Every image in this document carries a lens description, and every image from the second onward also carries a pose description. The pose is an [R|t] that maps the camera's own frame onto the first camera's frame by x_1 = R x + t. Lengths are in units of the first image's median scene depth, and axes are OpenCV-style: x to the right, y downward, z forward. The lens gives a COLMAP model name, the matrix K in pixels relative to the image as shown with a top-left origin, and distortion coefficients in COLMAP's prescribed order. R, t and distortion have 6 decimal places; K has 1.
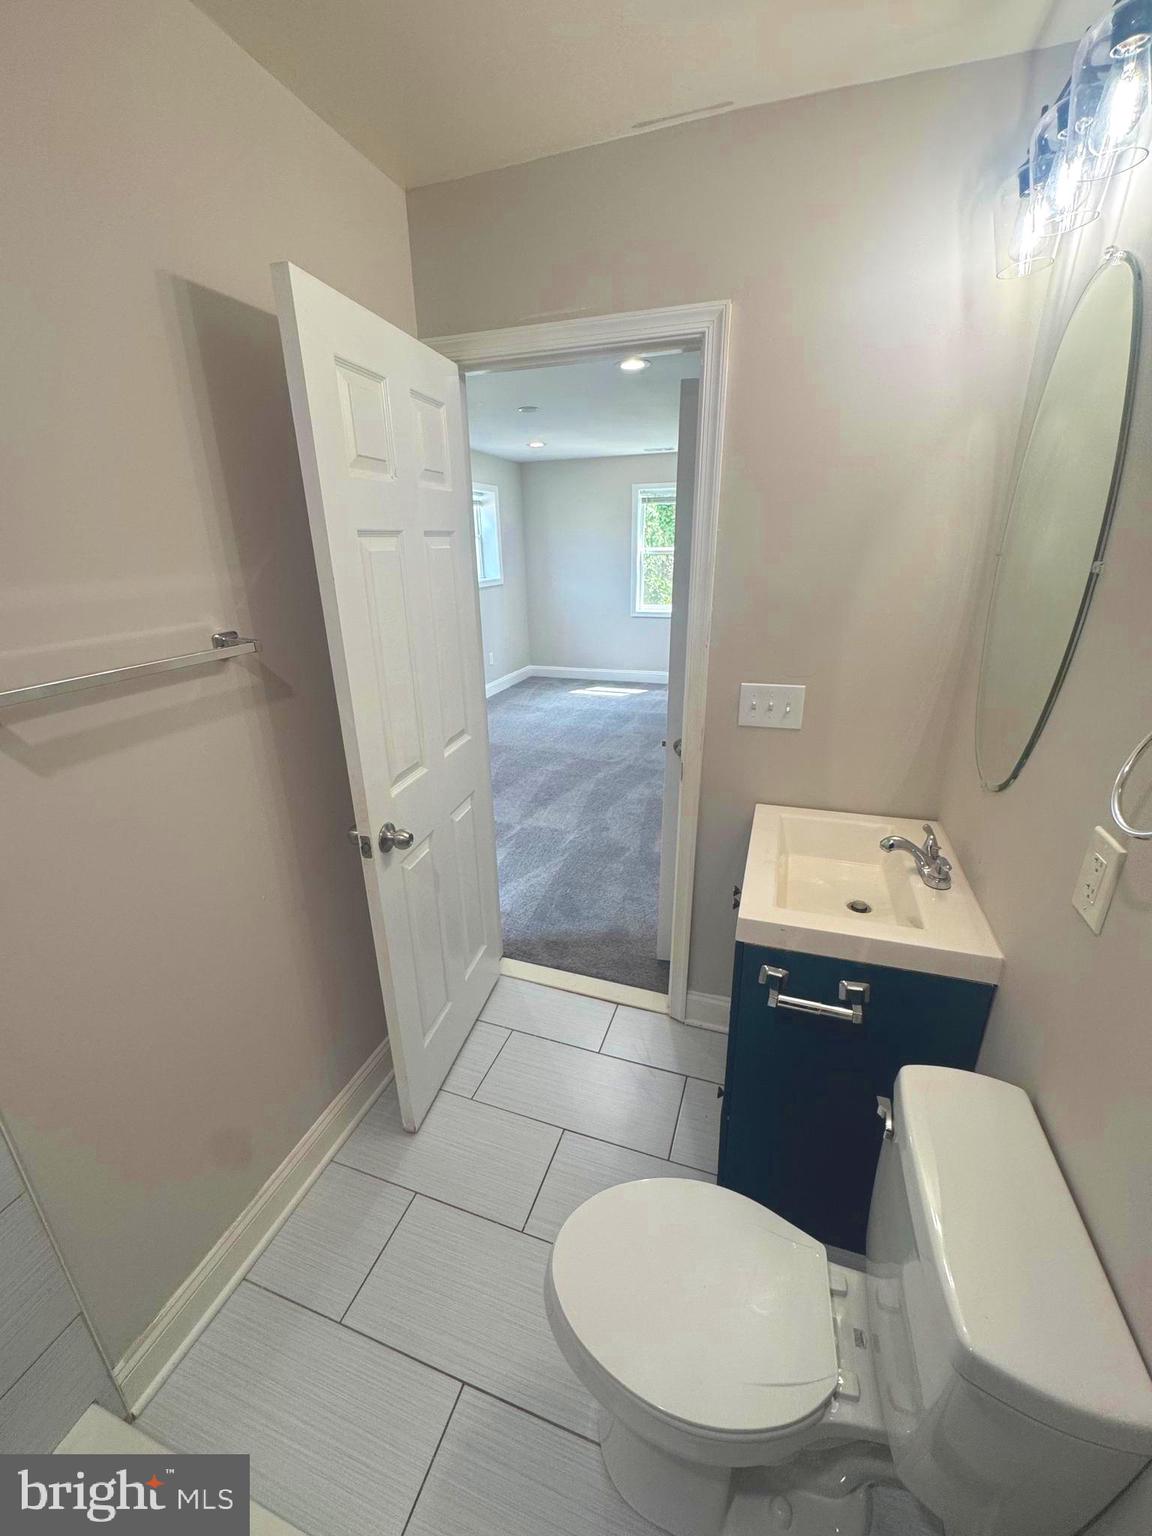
lens RADIAL K [[620.0, 0, 574.9], [0, 620.0, 767.4], [0, 0, 1]] dist [-0.004126, 0.000354]
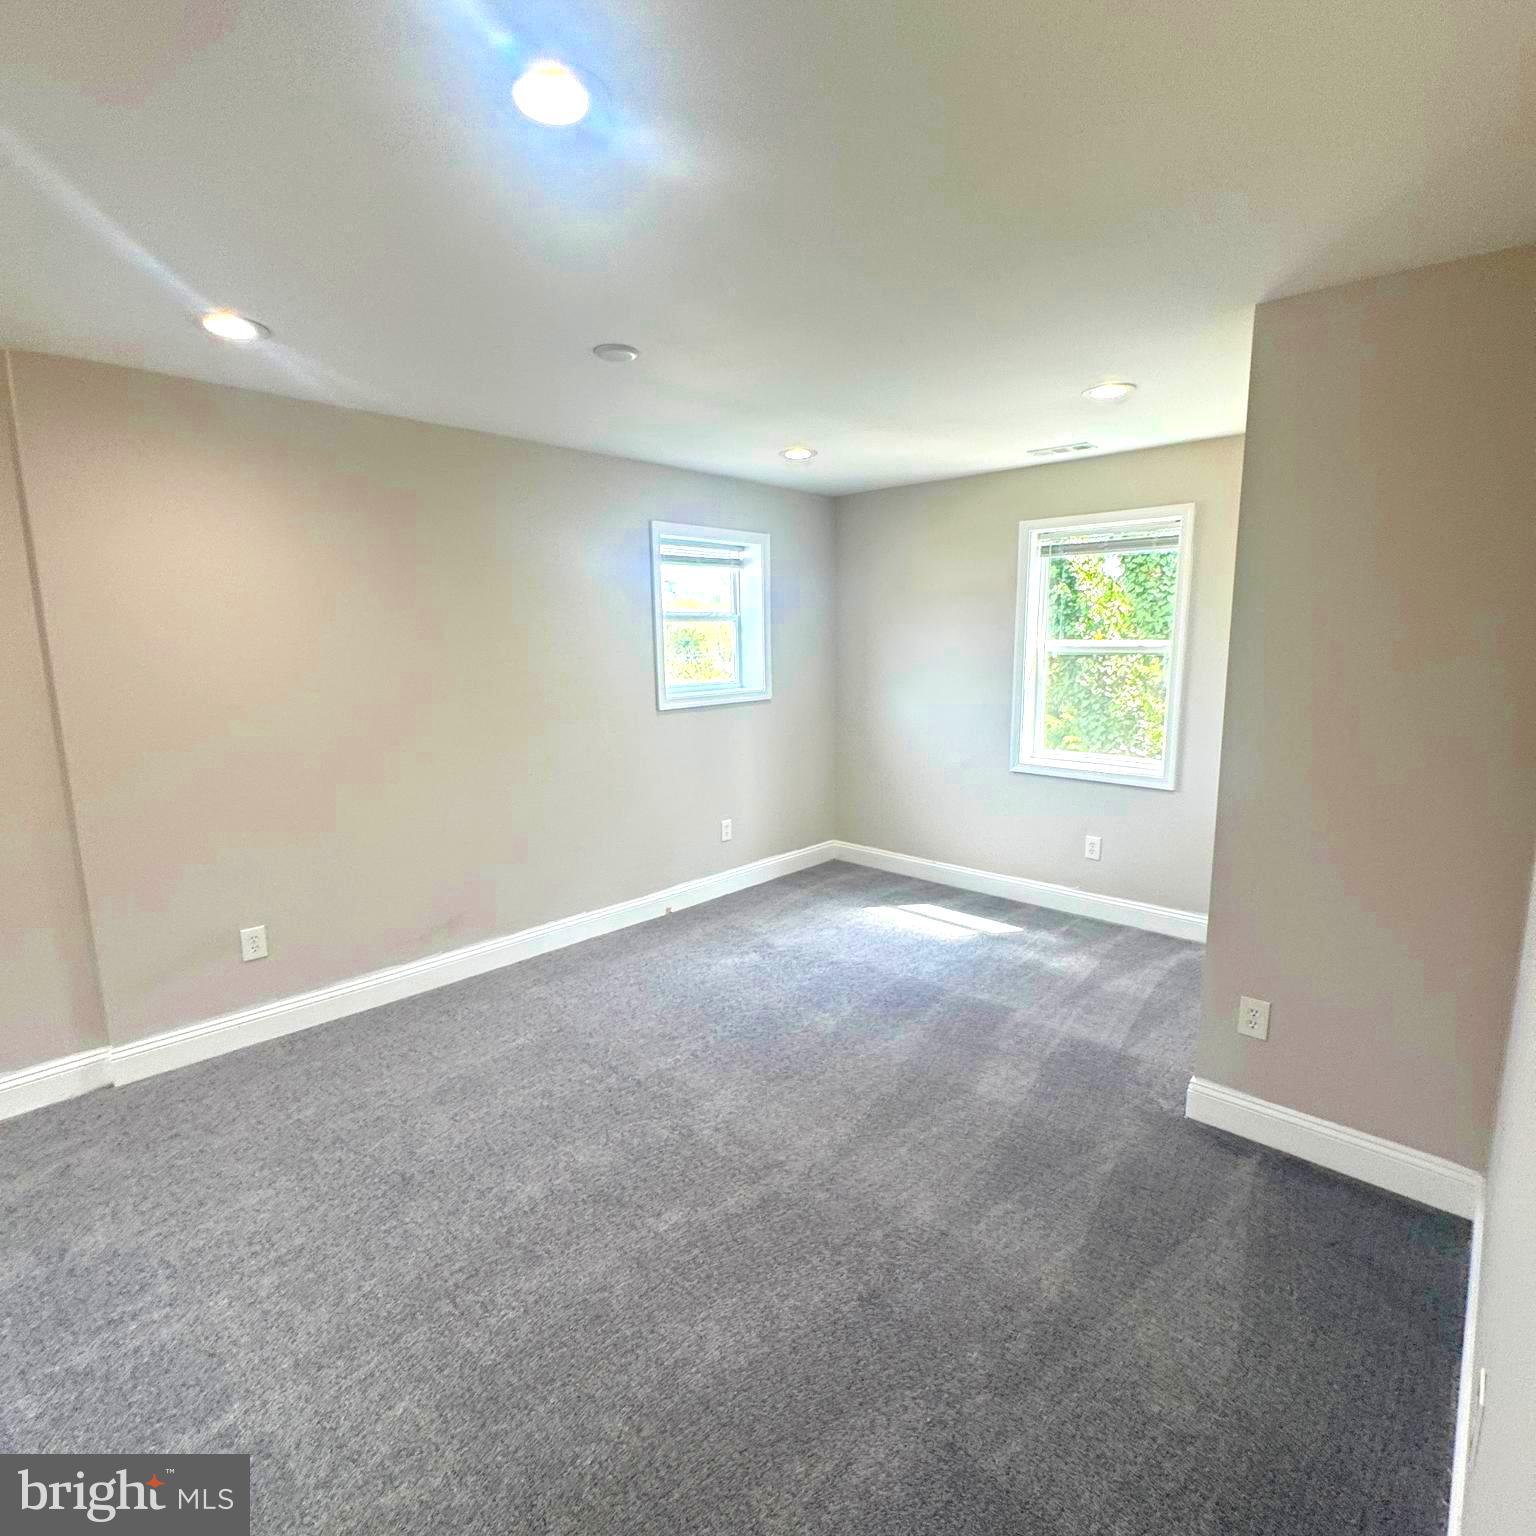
lens RADIAL K [[823.2, 0, 766.1], [0, 823.2, 763.3], [0, 0, 1]] dist [-0.005647, 0.000867]
pose [[0.915864, 0.070859, -0.395187, 0.195374], [-0.142321, 0.977683, -0.154532, -0.135240], [0.375418, 0.197774, 0.905509, 0.367853]]
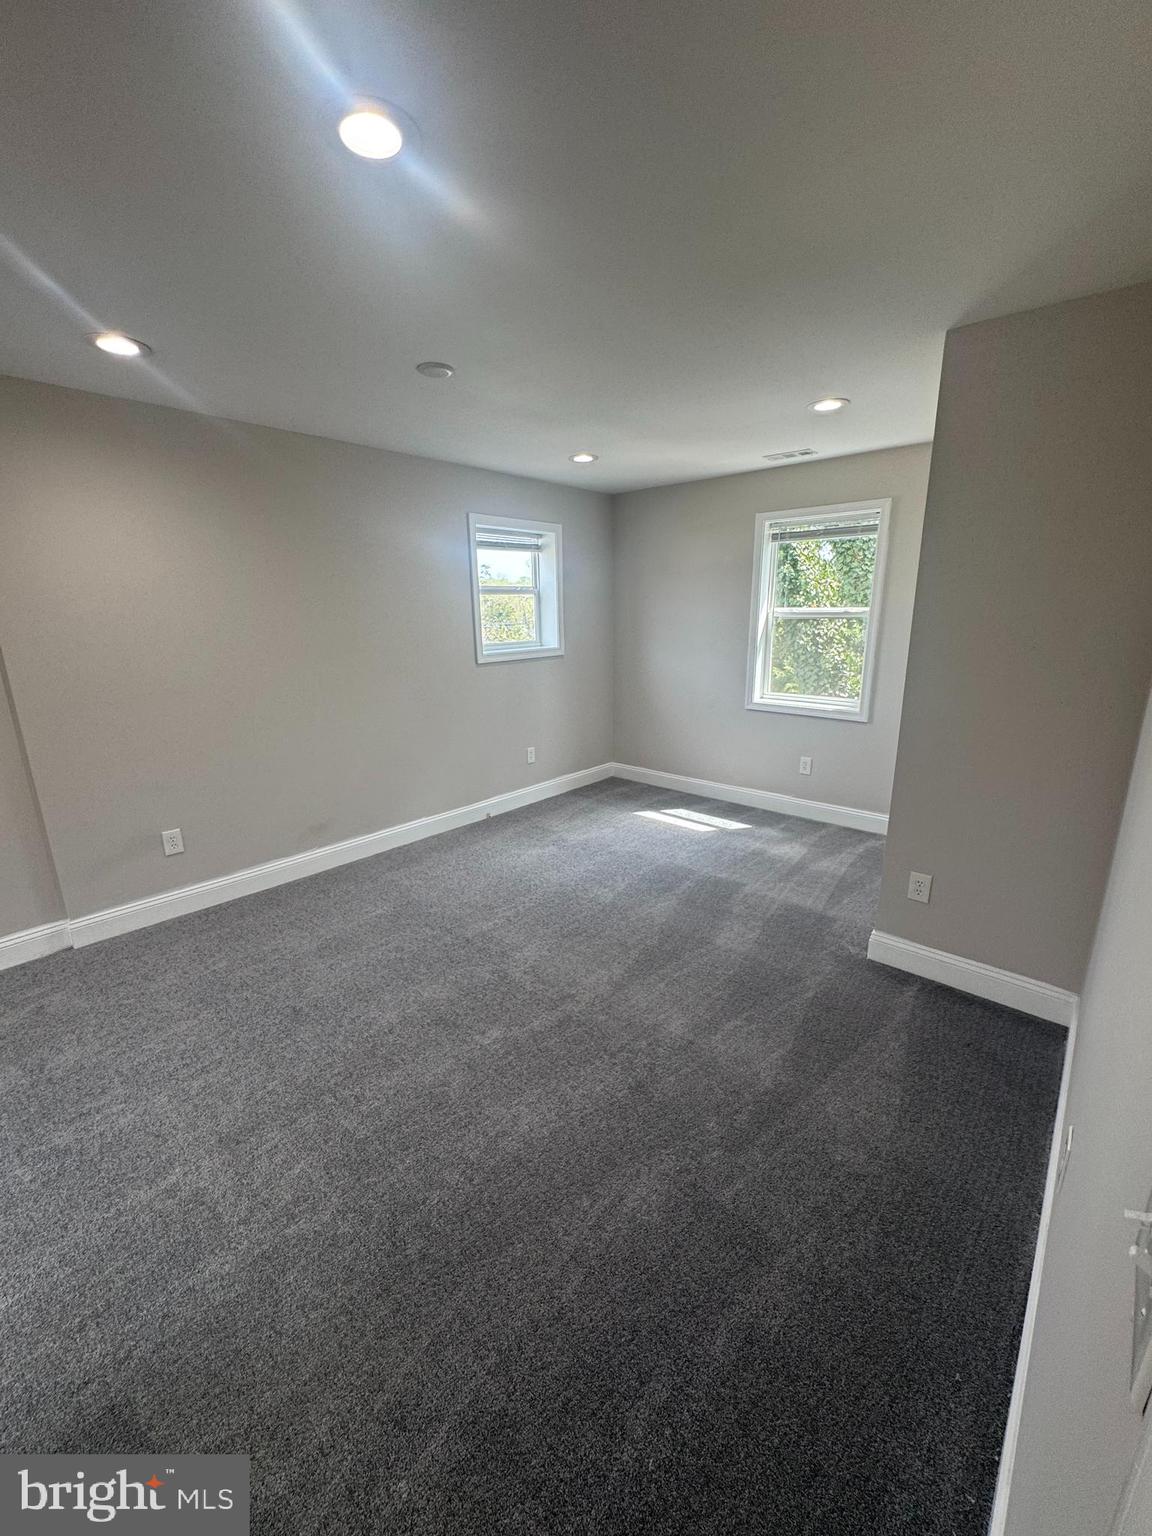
lens RADIAL K [[620.0, 0, 574.8], [0, 620.0, 765.1], [0, 0, 1]] dist [-0.004126, 0.000354]
pose [[0.924343, 0.099678, -0.368312, 0.195529], [-0.132660, 0.989010, -0.065274, -0.132723], [0.357758, 0.109195, 0.927408, 0.372546]]
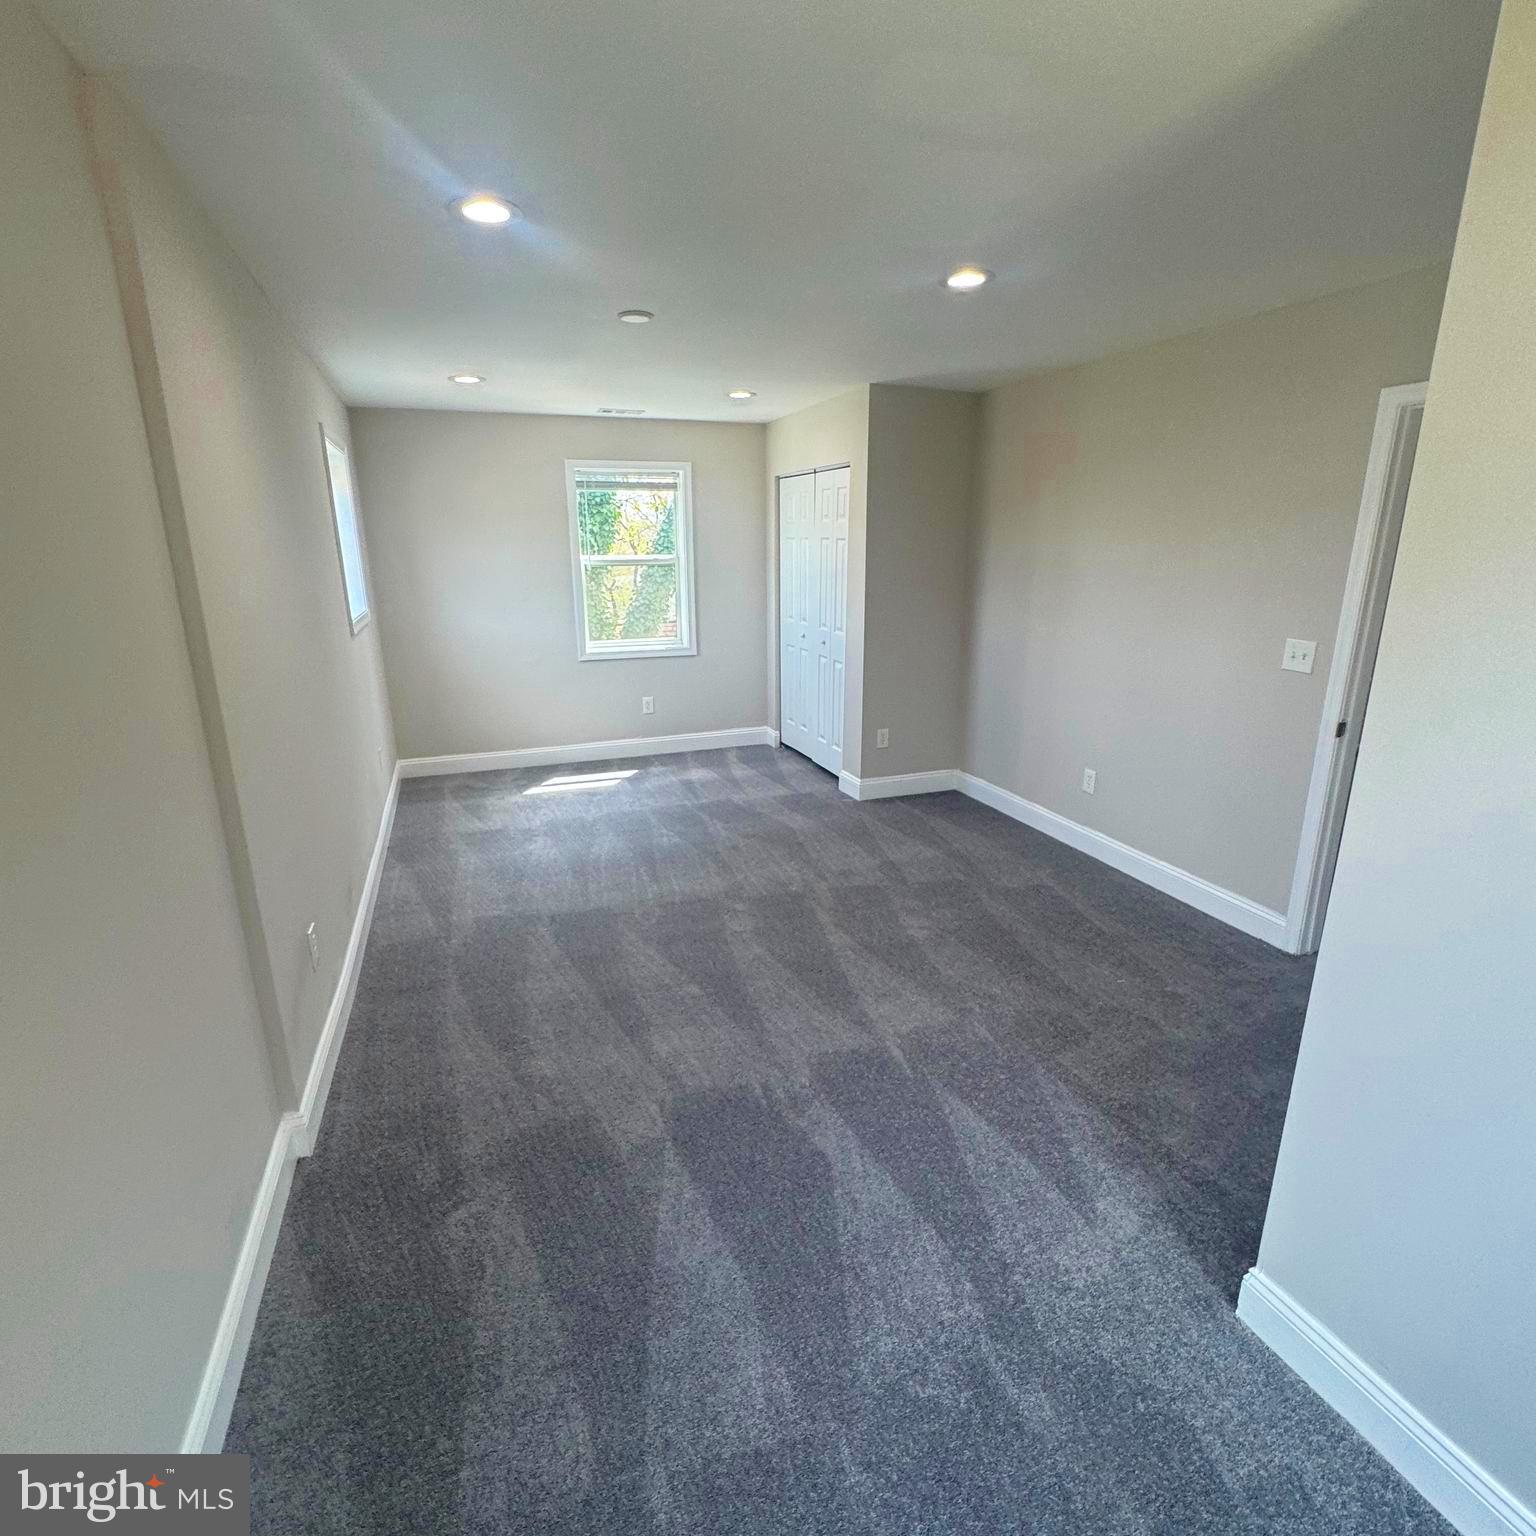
lens RADIAL K [[823.2, 0, 767.0], [0, 823.2, 771.7], [0, 0, 1]] dist [-0.005647, 0.000867]
pose [[0.773336, -0.161019, 0.613208, -0.340013], [0.212870, 0.977008, -0.011911, -0.091948], [-0.597191, 0.139745, 0.789831, 0.262483]]
